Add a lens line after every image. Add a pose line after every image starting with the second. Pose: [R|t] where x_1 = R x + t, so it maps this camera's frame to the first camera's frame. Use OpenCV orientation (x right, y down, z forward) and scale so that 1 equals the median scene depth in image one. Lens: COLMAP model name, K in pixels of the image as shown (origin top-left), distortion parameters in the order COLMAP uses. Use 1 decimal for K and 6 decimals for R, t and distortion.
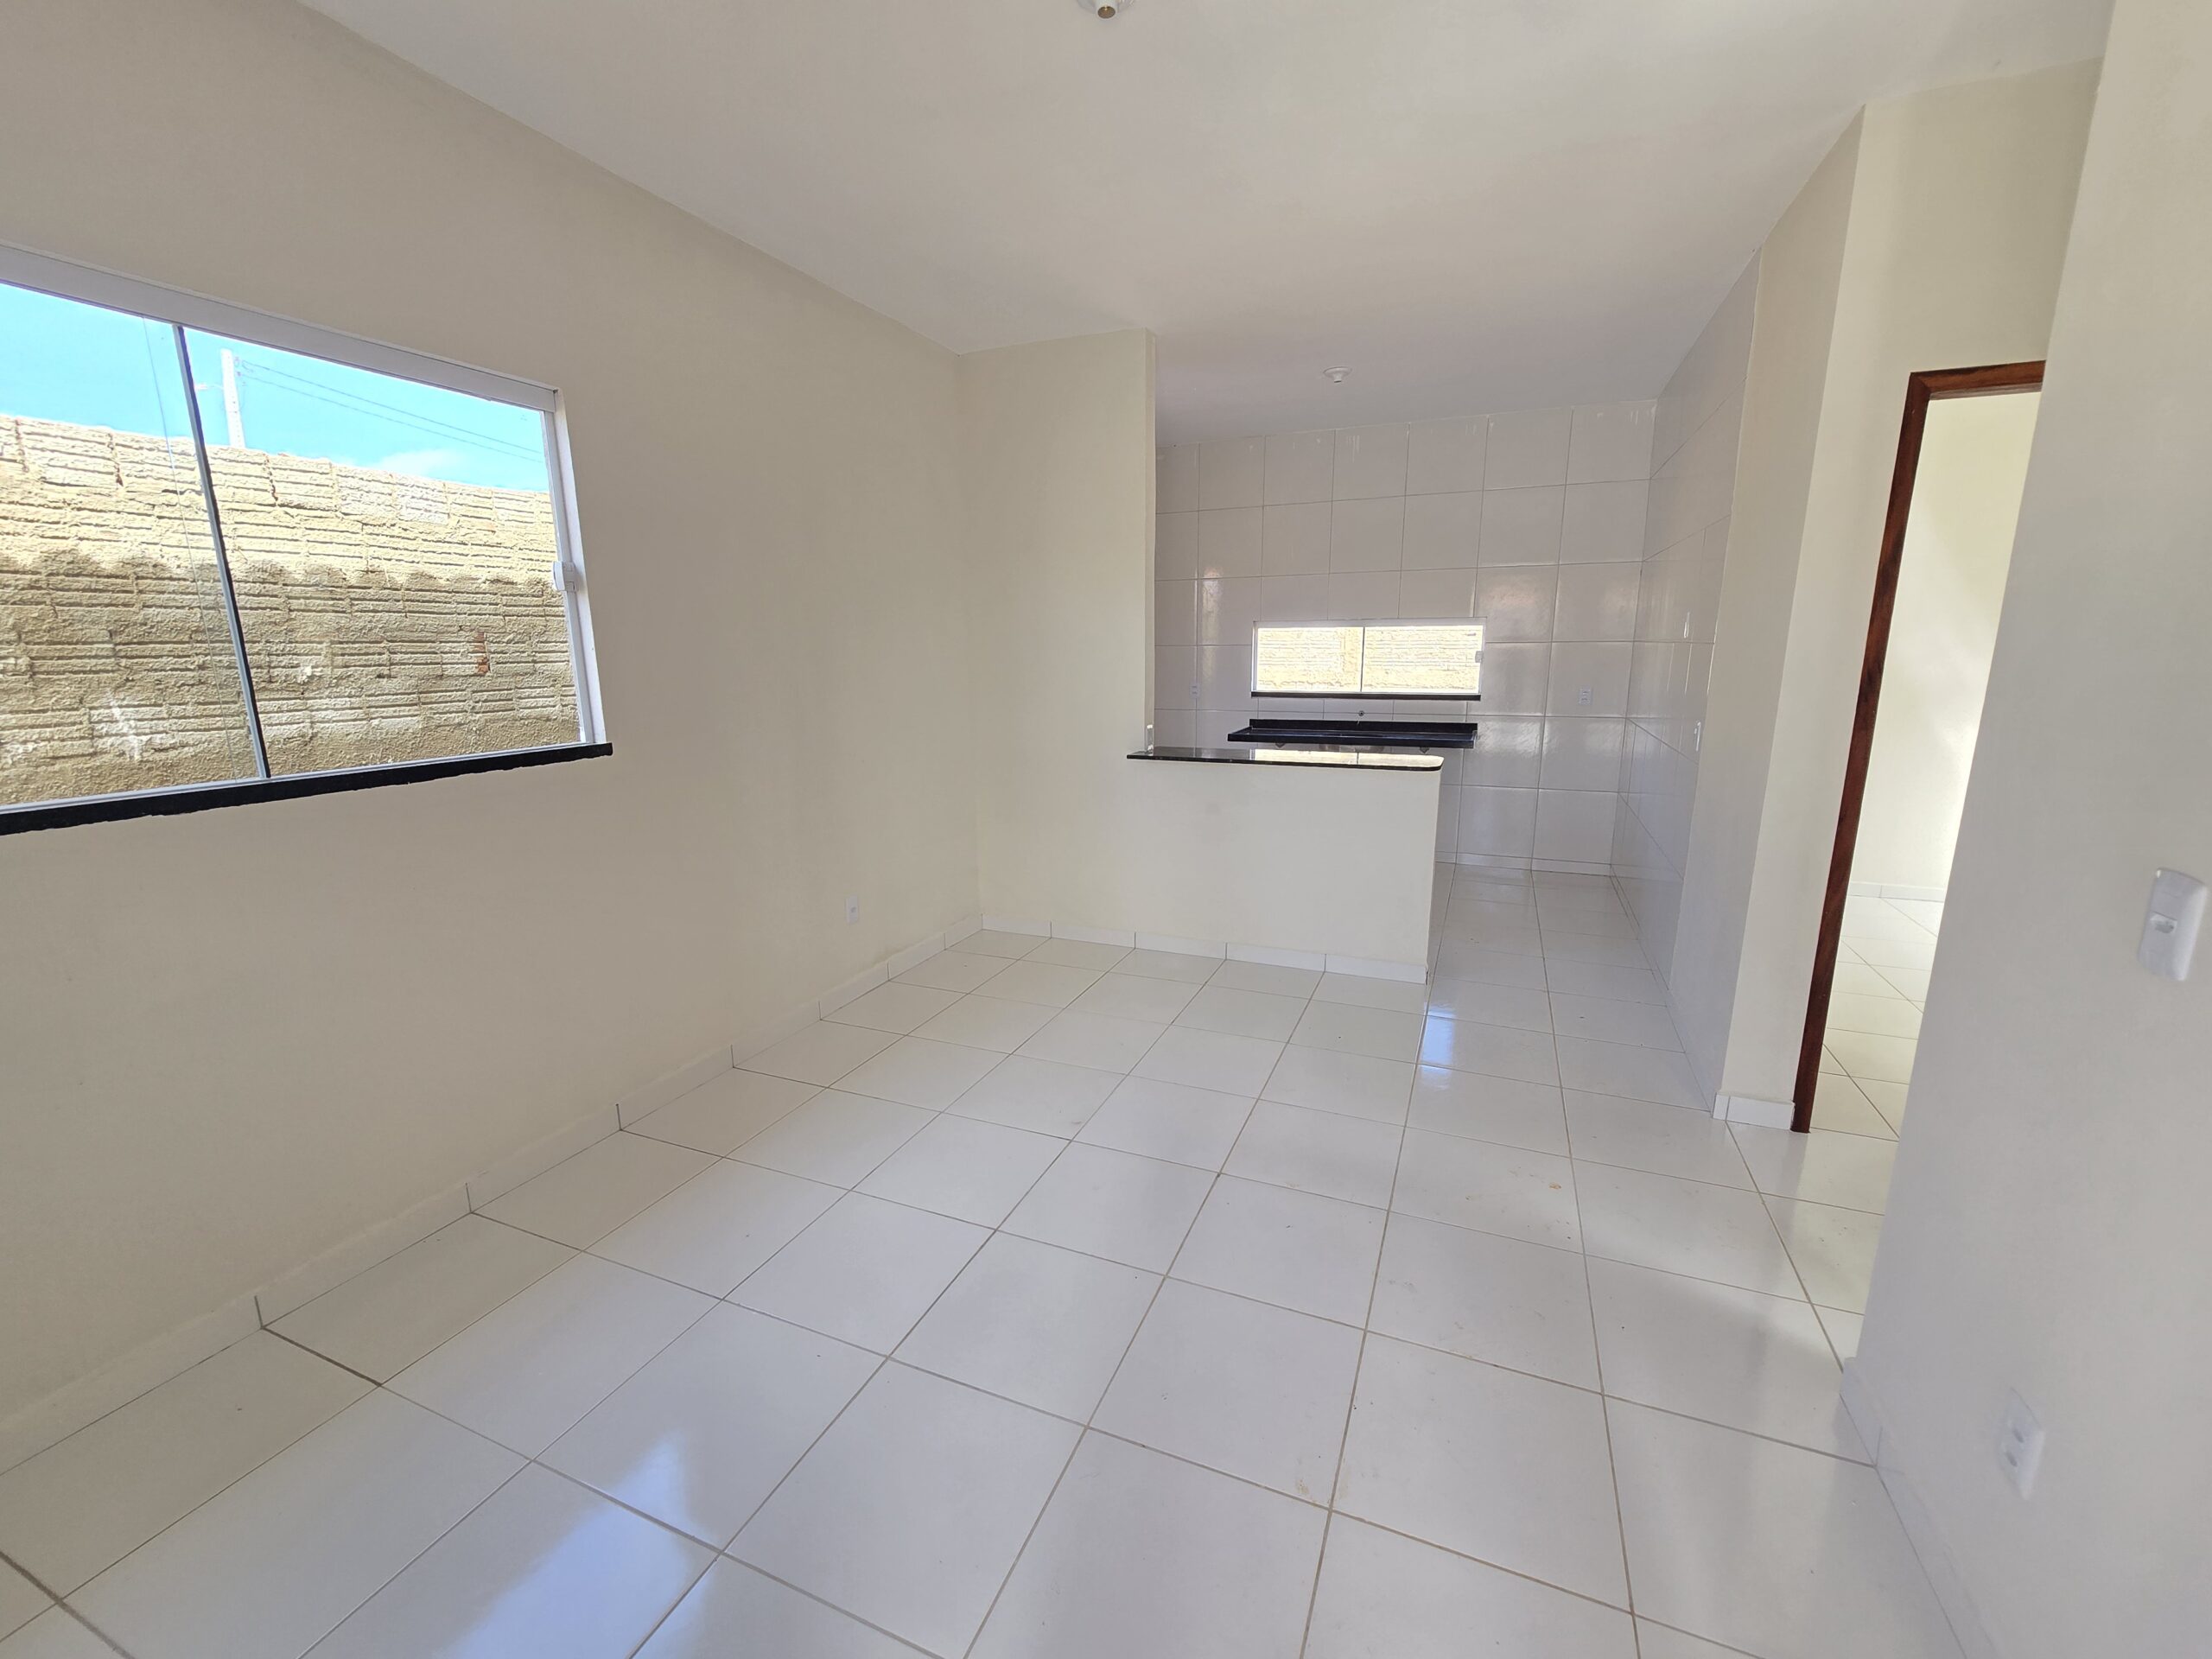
lens RADIAL K [[908.5, 0, 1104.8], [0, 908.5, 840.6], [0, 0, 1]] dist [-0.008762, 0.002739]
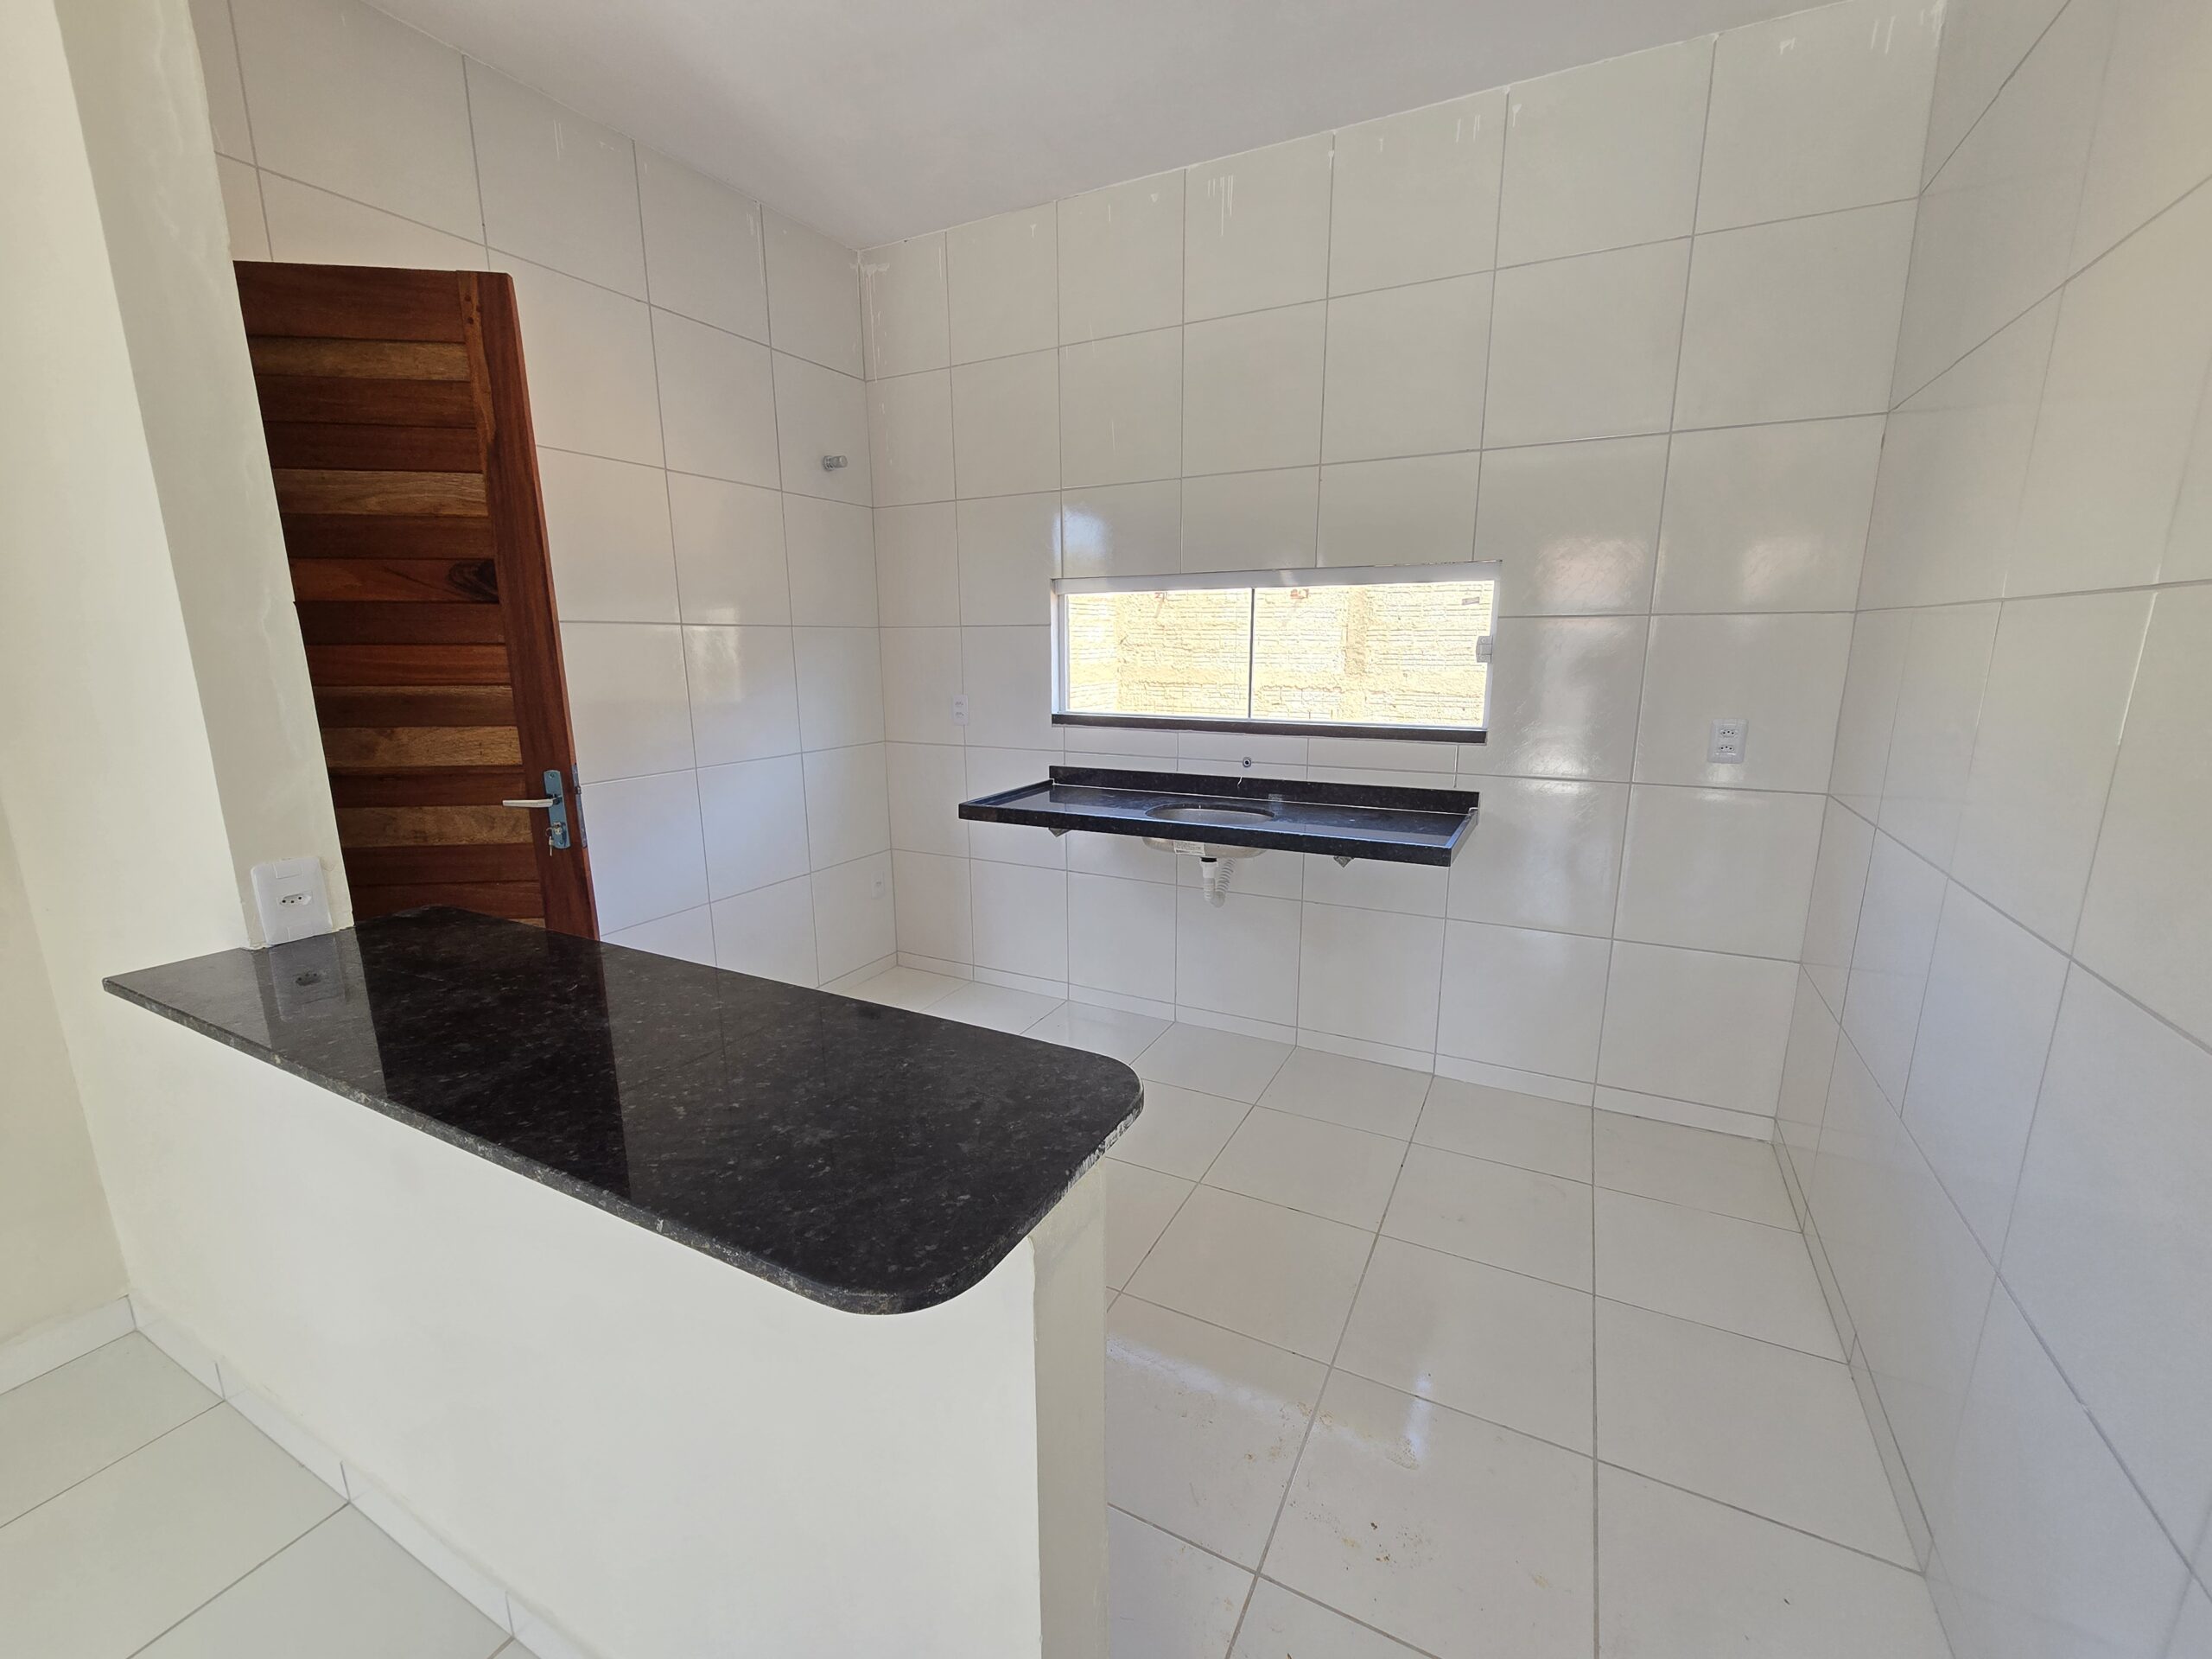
lens RADIAL K [[908.5, 0, 1115.7], [0, 908.5, 834.7], [0, 0, 1]] dist [-0.008762, 0.002739]
pose [[0.997677, 0.020792, -0.064871, 0.467167], [-0.020858, 0.999782, -0.000343, -0.189606], [0.064849, 0.001695, 0.997894, 0.958041]]
